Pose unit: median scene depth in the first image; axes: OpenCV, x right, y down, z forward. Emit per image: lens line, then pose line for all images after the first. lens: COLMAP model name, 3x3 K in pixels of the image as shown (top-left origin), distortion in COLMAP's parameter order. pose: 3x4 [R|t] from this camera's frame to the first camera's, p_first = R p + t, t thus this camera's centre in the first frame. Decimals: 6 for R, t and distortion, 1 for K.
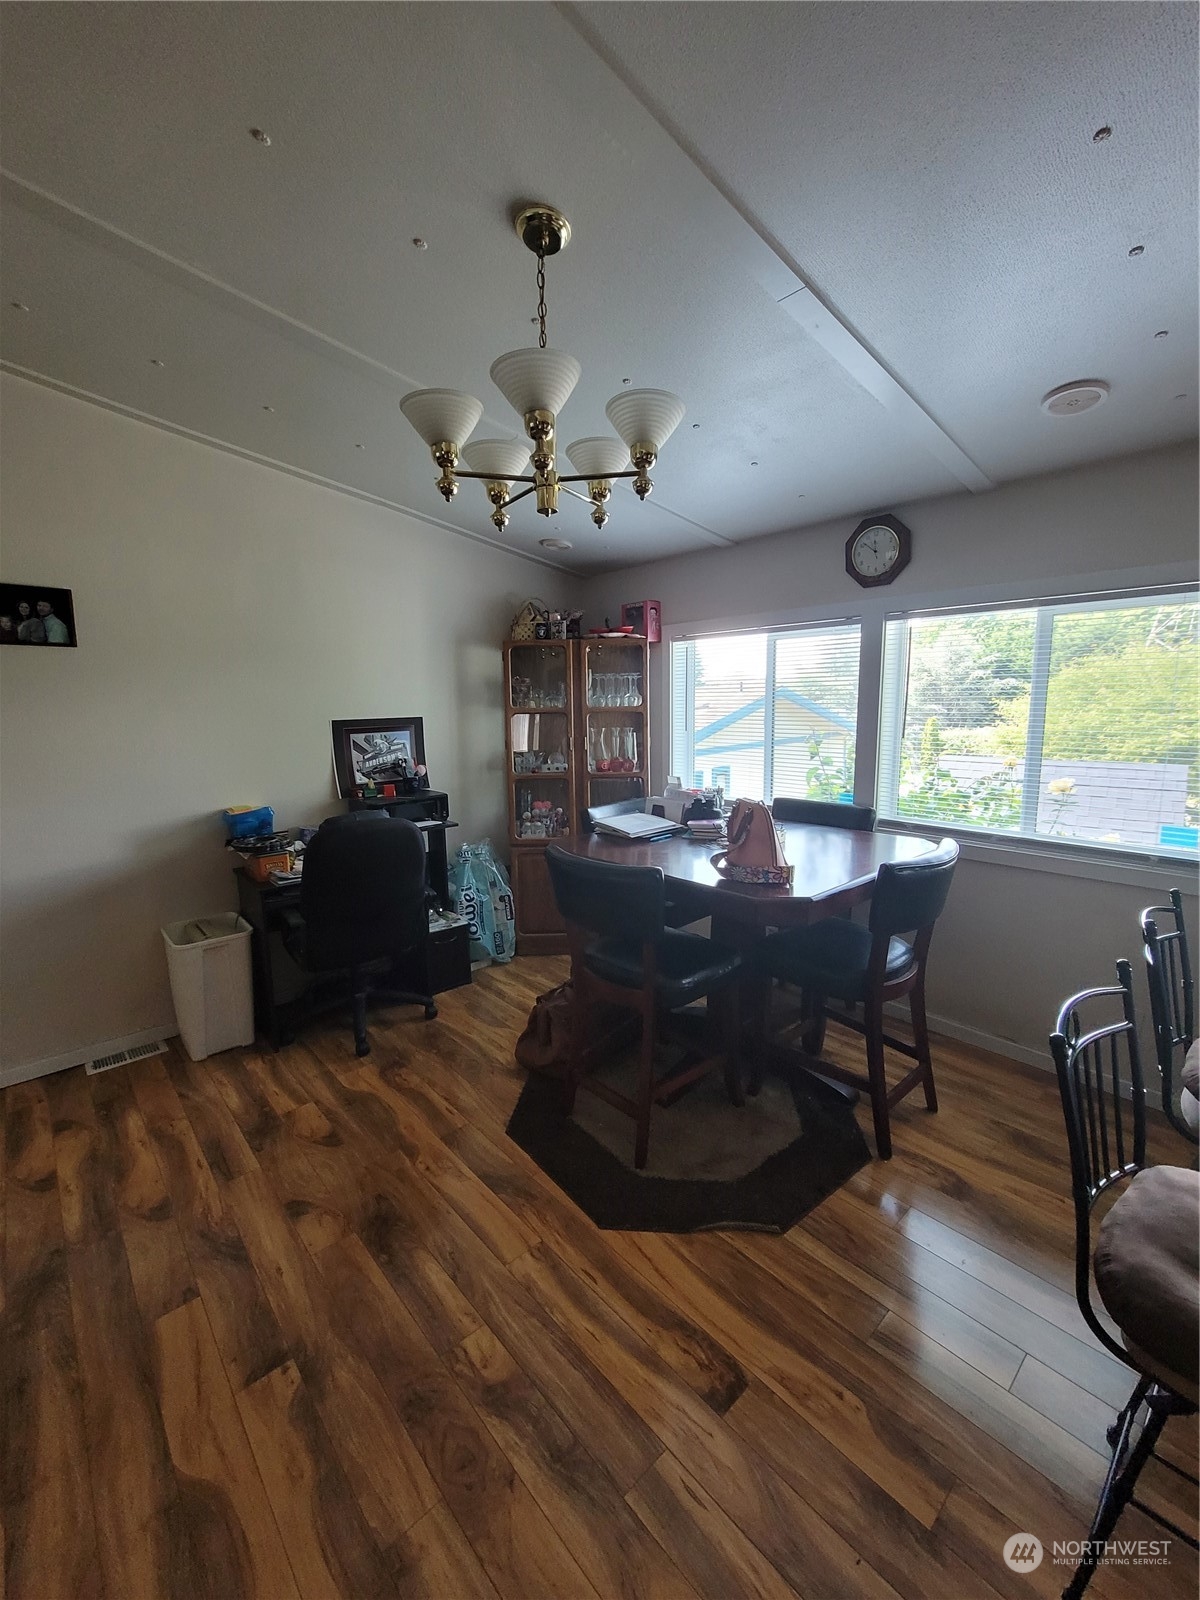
lens RADIAL K [[654.6, 0, 598.6], [0, 654.6, 796.3], [0, 0, 1]] dist [0.000779, -0.000659]
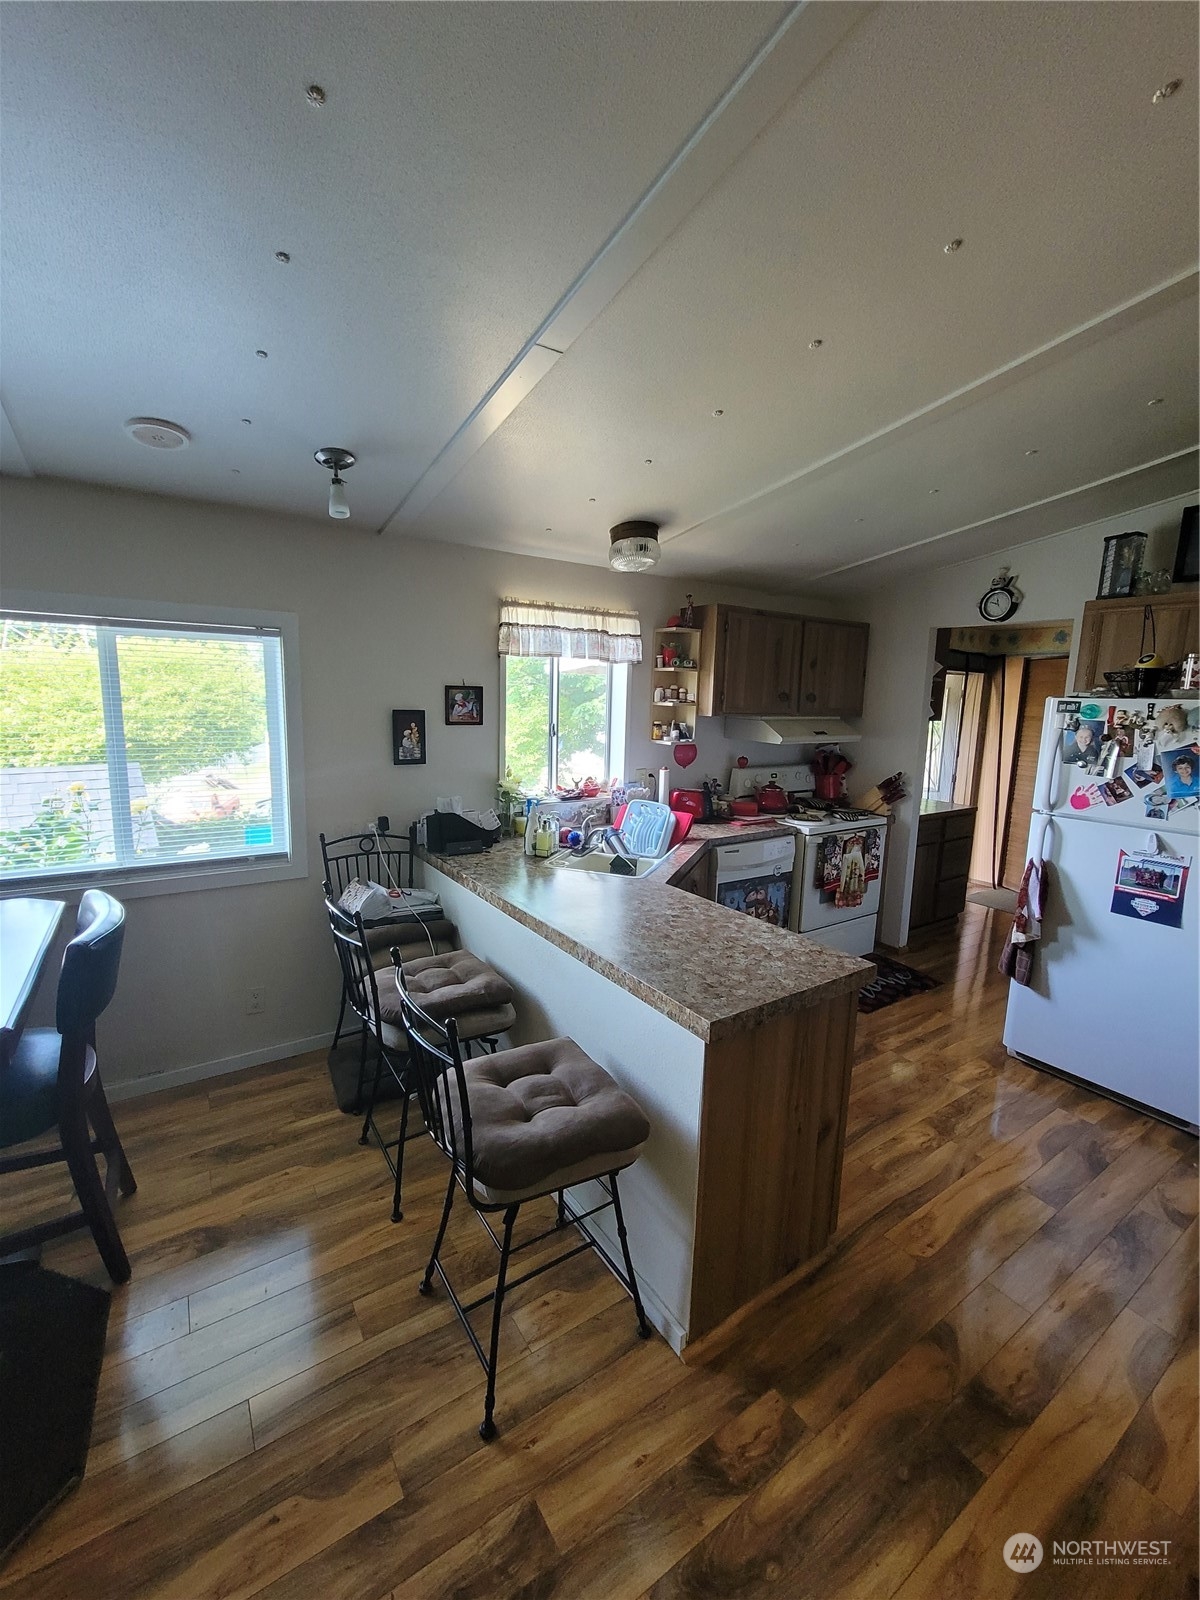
lens RADIAL K [[654.6, 0, 592.0], [0, 654.6, 794.8], [0, 0, 1]] dist [0.000779, -0.000659]
pose [[0.151670, -0.129650, 0.979891, -0.159611], [0.116219, 0.986823, 0.112579, -0.064488], [-0.981575, 0.096808, 0.164739, 0.156388]]
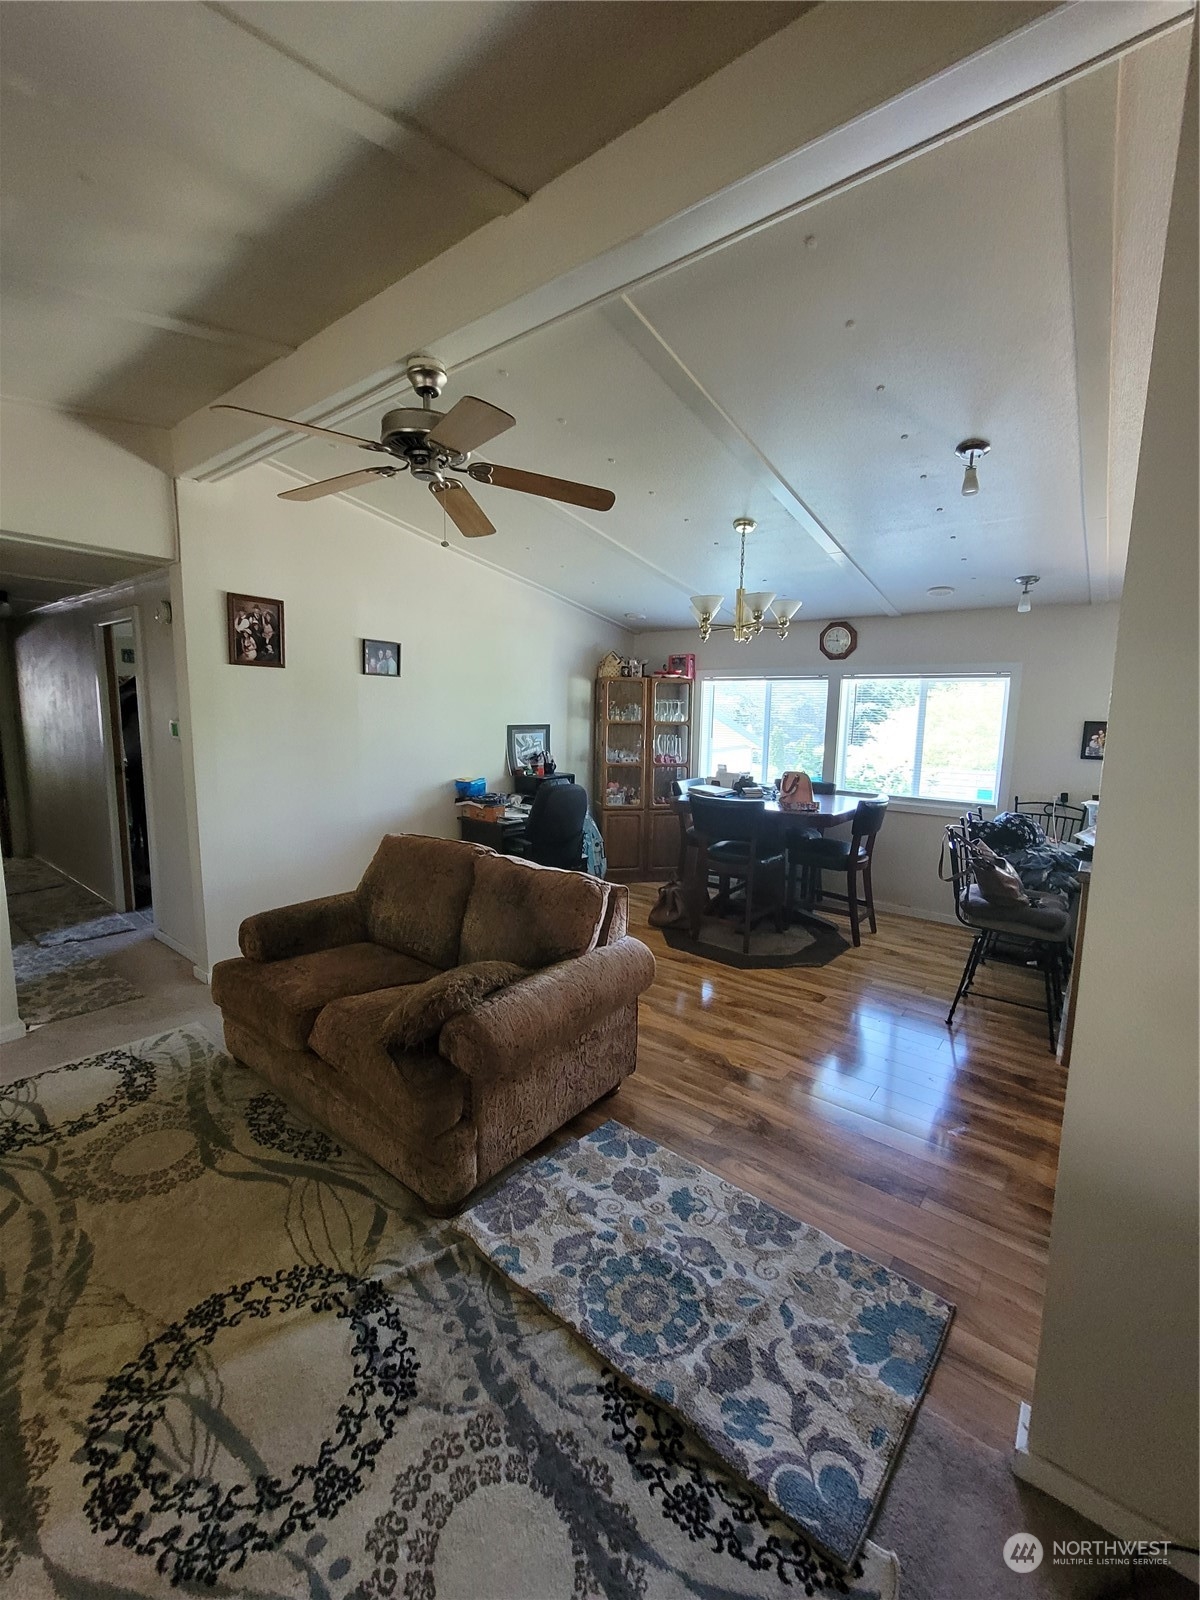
lens RADIAL K [[654.6, 0, 596.3], [0, 654.6, 794.6], [0, 0, 1]] dist [0.000779, -0.000659]
pose [[0.985831, 0.012691, 0.167263, -0.534722], [-0.009638, 0.999772, -0.019048, 0.090634], [-0.167467, 0.017166, 0.985728, -0.666038]]
